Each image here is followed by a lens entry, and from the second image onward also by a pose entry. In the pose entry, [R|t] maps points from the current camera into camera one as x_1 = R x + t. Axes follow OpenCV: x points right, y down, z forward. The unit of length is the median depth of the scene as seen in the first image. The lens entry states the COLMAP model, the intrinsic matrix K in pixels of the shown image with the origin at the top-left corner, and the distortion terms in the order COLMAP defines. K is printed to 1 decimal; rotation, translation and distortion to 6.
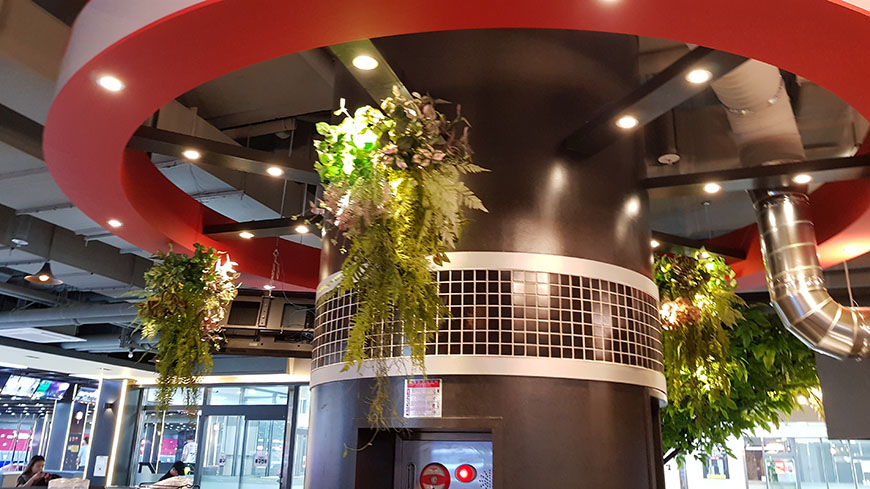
lens RADIAL K [[681.1, 0, 432.7], [0, 681.1, 232.0], [0, 0, 1]] dist [0.000486, -0.000807]
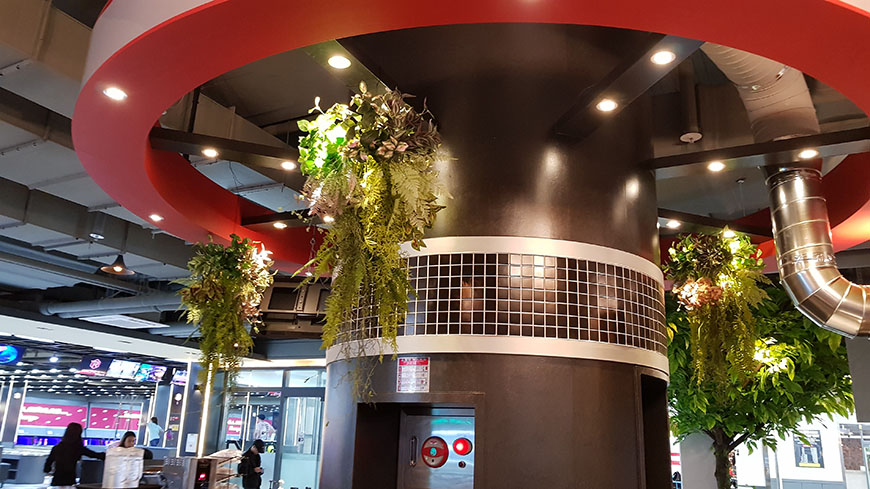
lens RADIAL K [[681.1, 0, 432.7], [0, 681.1, 232.0], [0, 0, 1]] dist [0.000486, -0.000807]
pose [[0.991884, -0.023325, -0.124991, 0.112494], [0.025969, 0.999471, 0.019562, 0.000539], [0.124468, -0.022649, 0.991965, -0.032455]]
